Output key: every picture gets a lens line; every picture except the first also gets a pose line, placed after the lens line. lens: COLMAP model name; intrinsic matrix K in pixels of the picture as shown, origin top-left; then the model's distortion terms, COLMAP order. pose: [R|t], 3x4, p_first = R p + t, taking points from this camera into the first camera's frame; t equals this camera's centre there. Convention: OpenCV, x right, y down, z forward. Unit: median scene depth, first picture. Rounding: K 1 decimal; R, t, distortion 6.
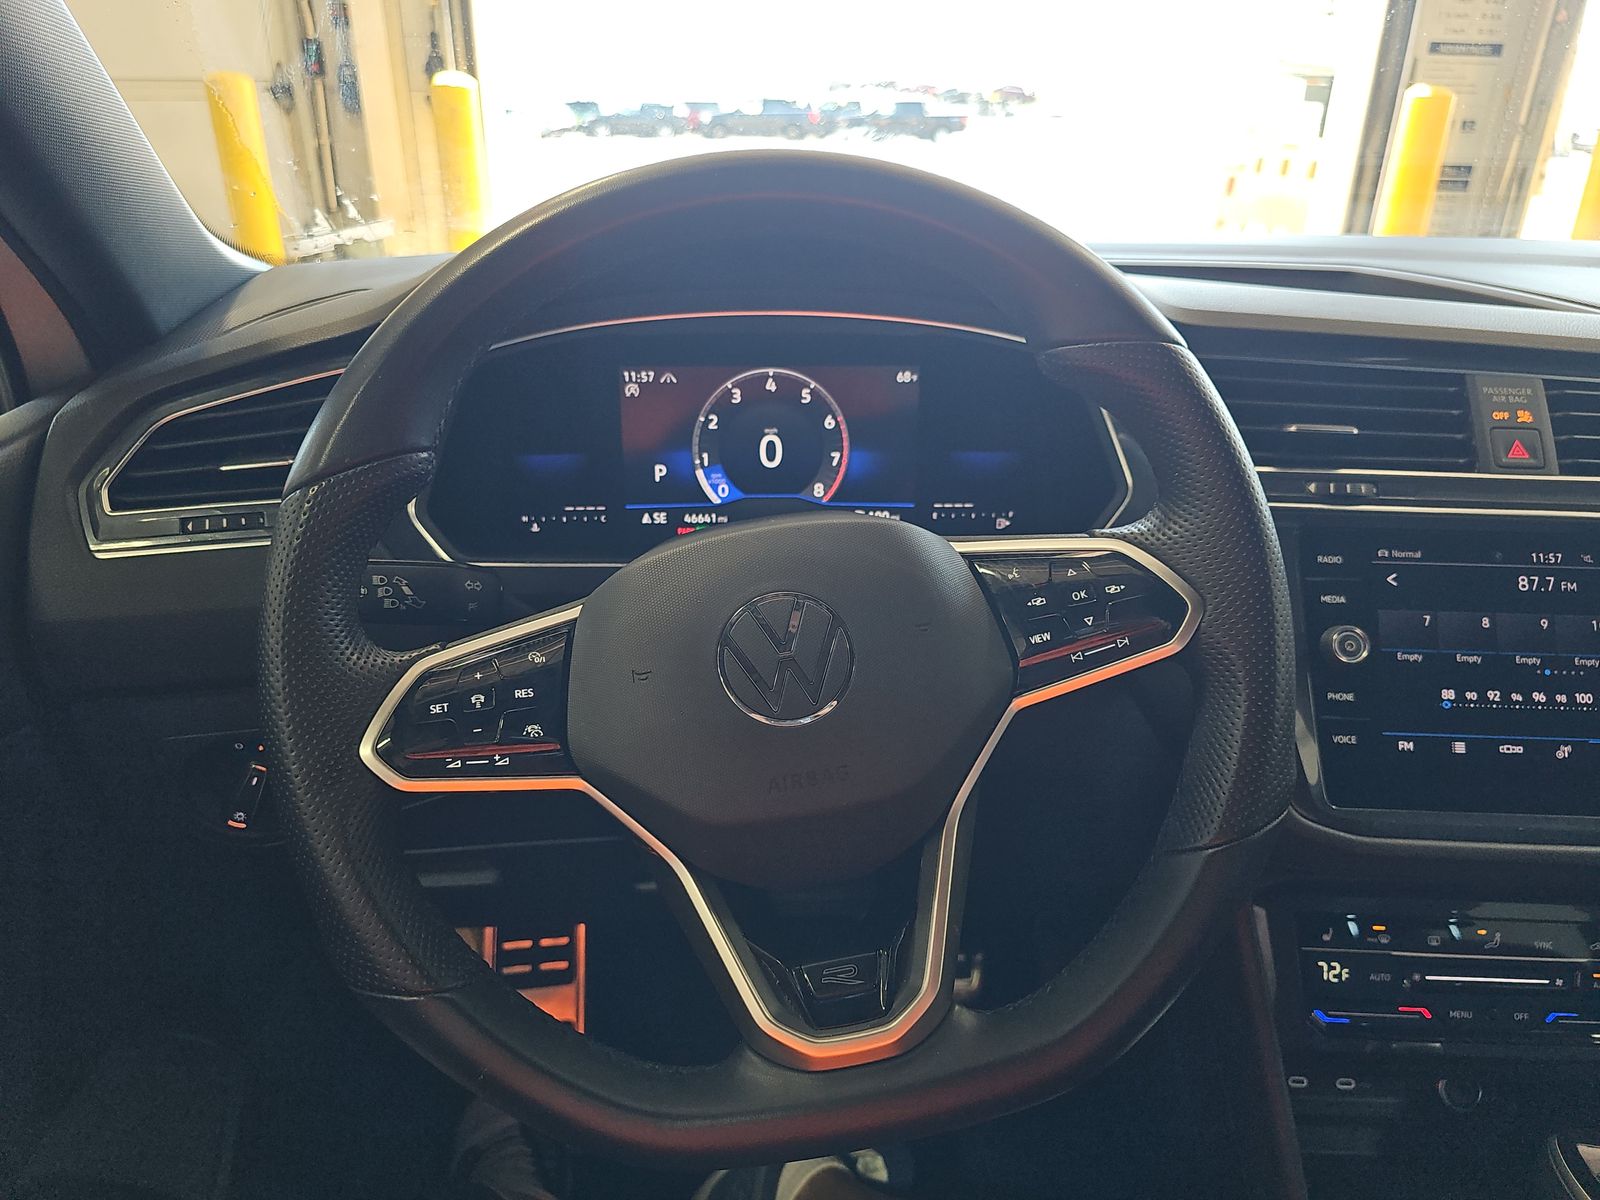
lens RADIAL K [[1075.5, 0, 798.8], [0, 1075.5, 621.3], [0, 0, 1]] dist [-0.000983, -0.017564]
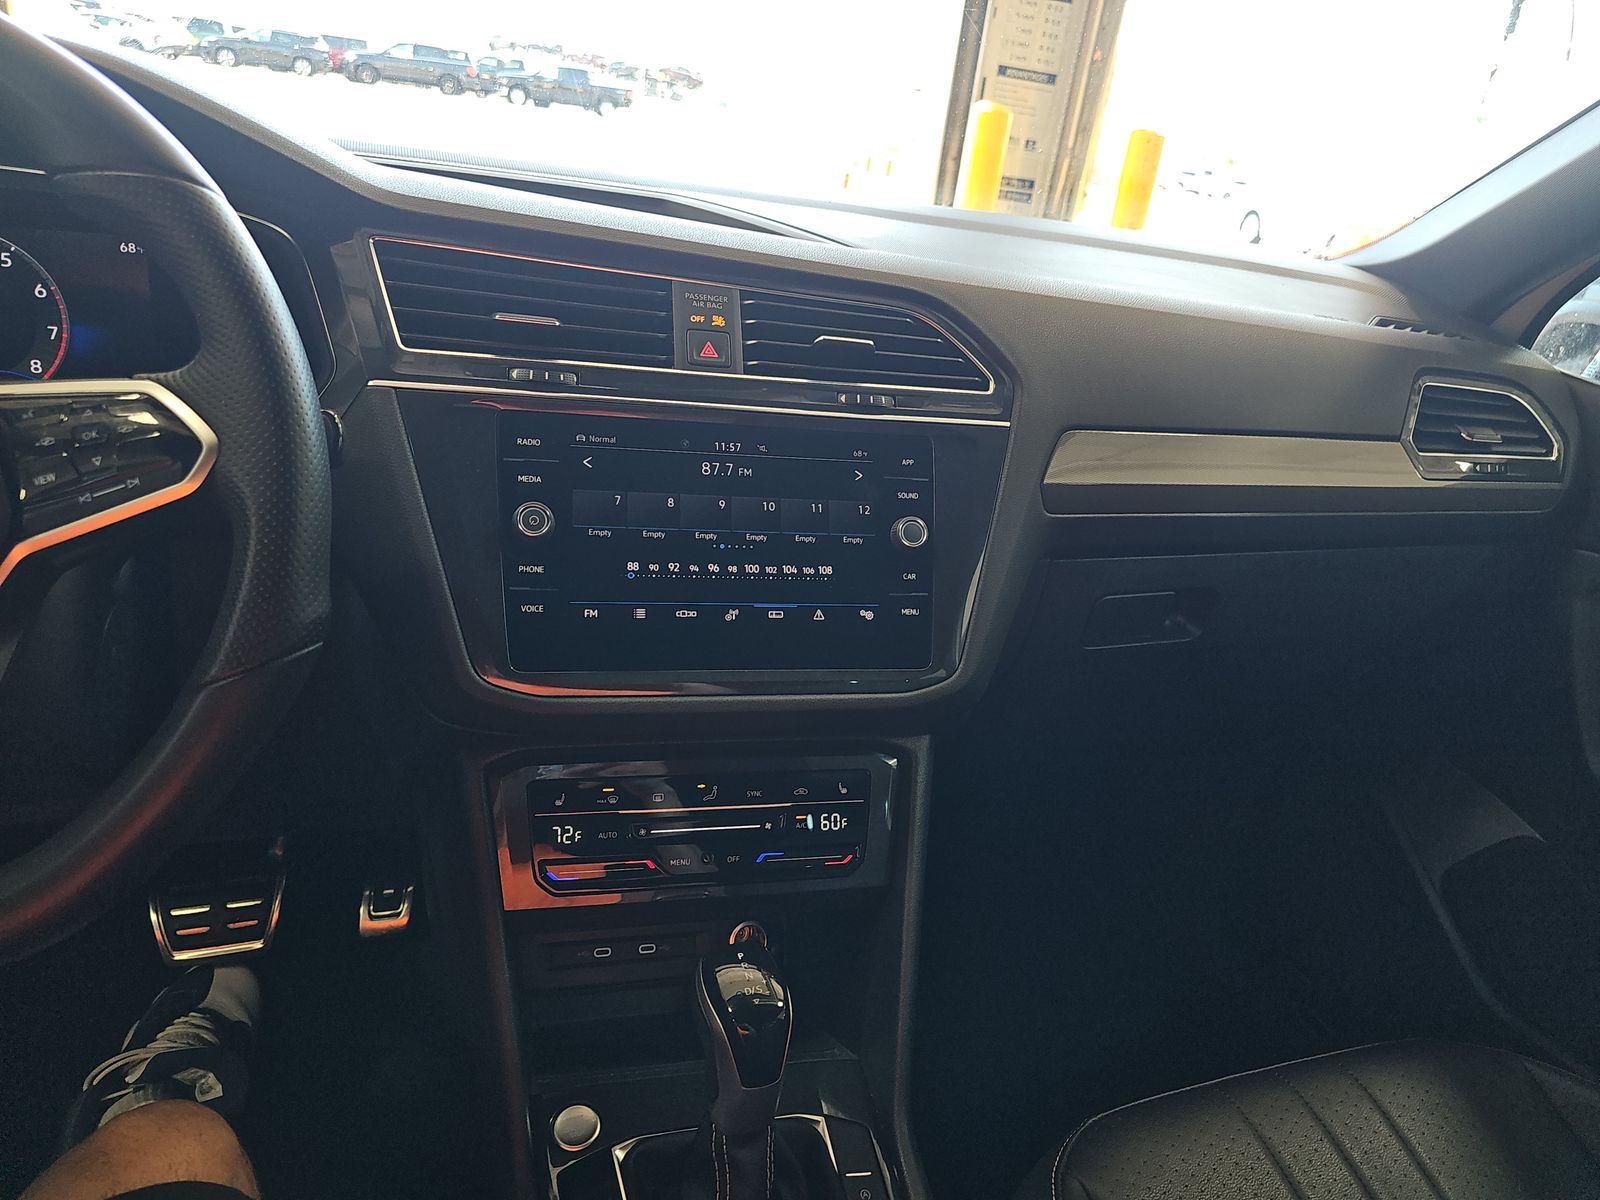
lens RADIAL K [[1063.1, 0, 800.0], [0, 1063.1, 600.0], [0, 0, 1]] dist [0.066859, -0.100225]
pose [[0.941758, -0.019158, 0.335746, 0.391089], [0.014972, 0.999775, 0.015051, 0.086723], [-0.335958, -0.009148, 0.941832, -0.082992]]
